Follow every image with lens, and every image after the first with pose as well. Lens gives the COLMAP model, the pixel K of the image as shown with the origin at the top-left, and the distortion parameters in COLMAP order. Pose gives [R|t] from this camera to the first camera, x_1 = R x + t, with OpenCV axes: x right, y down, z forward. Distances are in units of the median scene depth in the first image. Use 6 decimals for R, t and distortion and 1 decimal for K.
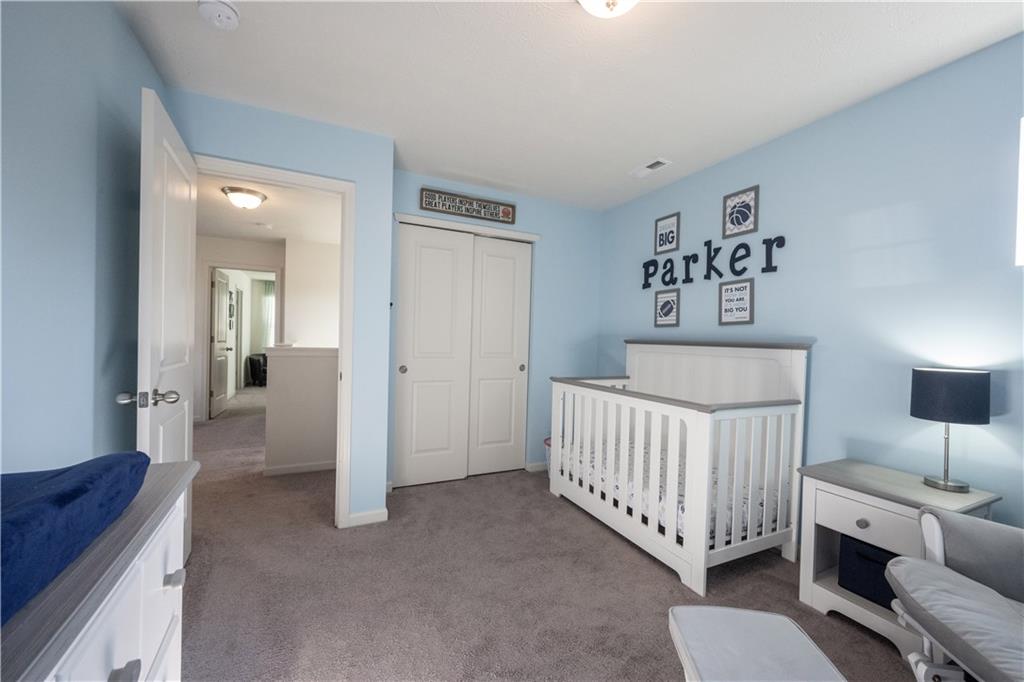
lens RADIAL K [[403.9, 0, 512.9], [0, 403.9, 344.5], [0, 0, 1]] dist [-0.001146, 0.000044]
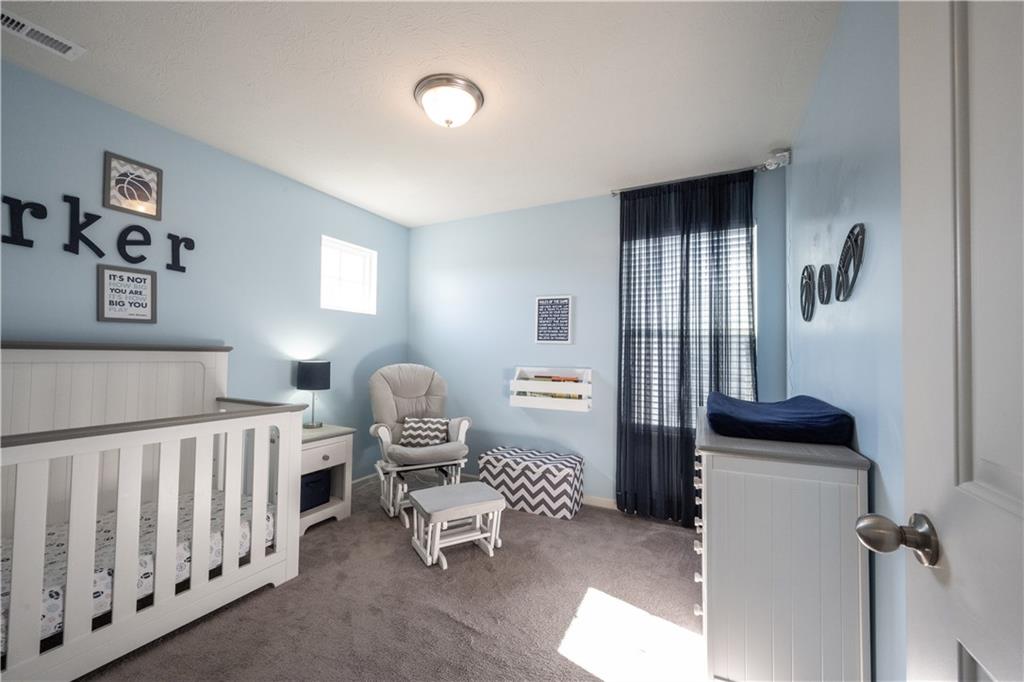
lens RADIAL K [[403.9, 0, 509.1], [0, 403.9, 341.1], [0, 0, 1]] dist [-0.001146, 0.000044]
pose [[-0.609076, -0.006047, 0.793089, -0.559020], [-0.015428, 0.999872, -0.004224, -0.020440], [-0.792962, -0.014809, -0.609092, 0.893176]]
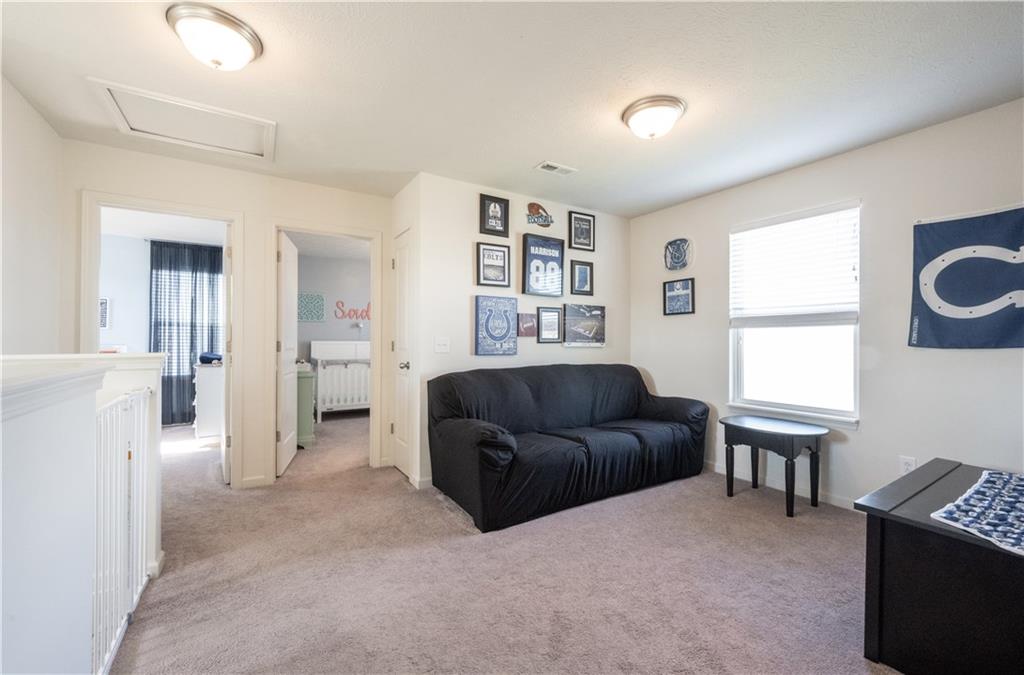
lens RADIAL K [[414.7, 0, 514.6], [0, 414.7, 338.9], [0, 0, 1]] dist [-0.017808, -0.000008]
pose [[-0.993693, -0.025542, -0.109185, -0.945260], [-0.026601, 0.999612, 0.008259, -0.030605], [0.108932, 0.011111, -0.993987, 1.464008]]
